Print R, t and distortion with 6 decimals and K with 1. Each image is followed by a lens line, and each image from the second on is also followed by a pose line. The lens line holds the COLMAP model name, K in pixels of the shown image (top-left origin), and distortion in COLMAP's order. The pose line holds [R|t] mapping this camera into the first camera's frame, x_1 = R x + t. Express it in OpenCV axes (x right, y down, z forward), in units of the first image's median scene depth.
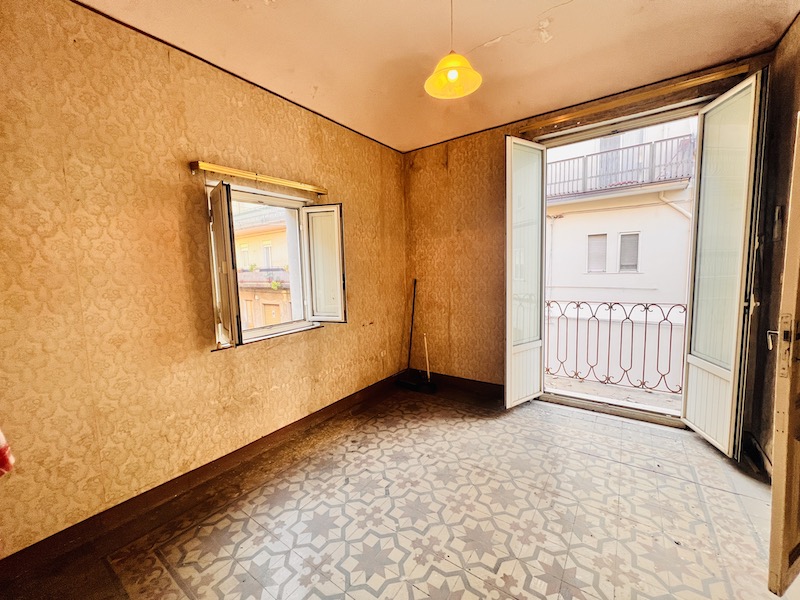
lens RADIAL K [[321.1, 0, 397.7], [0, 321.1, 298.4], [0, 0, 1]] dist [-0.002680, 0.000919]
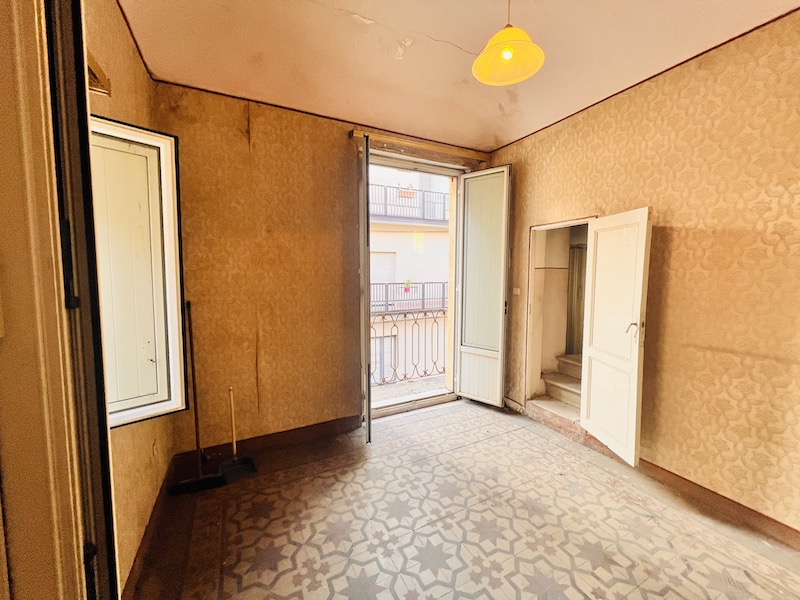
lens RADIAL K [[321.1, 0, 398.7], [0, 321.1, 298.5], [0, 0, 1]] dist [-0.002680, 0.000919]
pose [[0.457257, -0.044233, 0.888234, -0.487170], [0.070972, 0.997392, 0.013133, -0.074082], [-0.886498, 0.057035, 0.459204, 0.620800]]
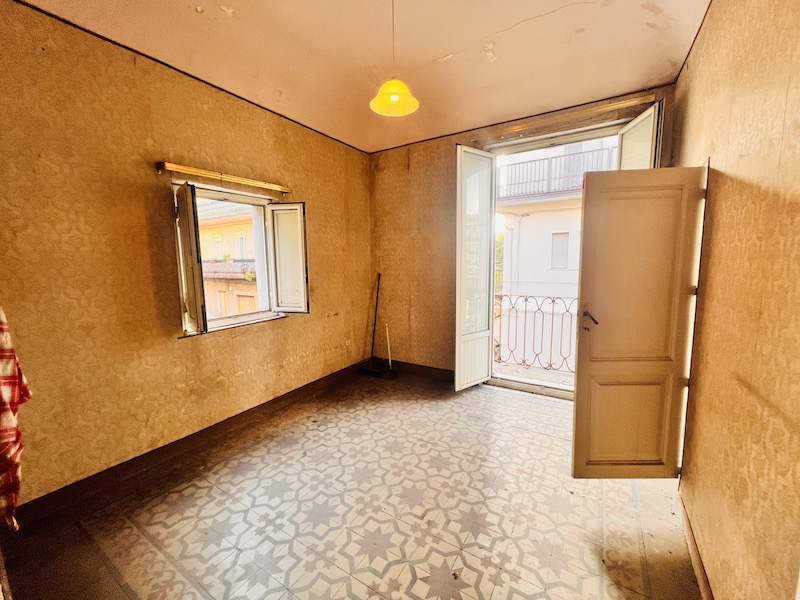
lens RADIAL K [[321.1, 0, 397.8], [0, 321.1, 298.3], [0, 0, 1]] dist [-0.002680, 0.000919]
pose [[0.997913, 0.009258, 0.063913, 0.079675], [-0.010670, 0.999706, 0.021795, -0.001519], [-0.063692, -0.022432, 0.997717, -0.111678]]
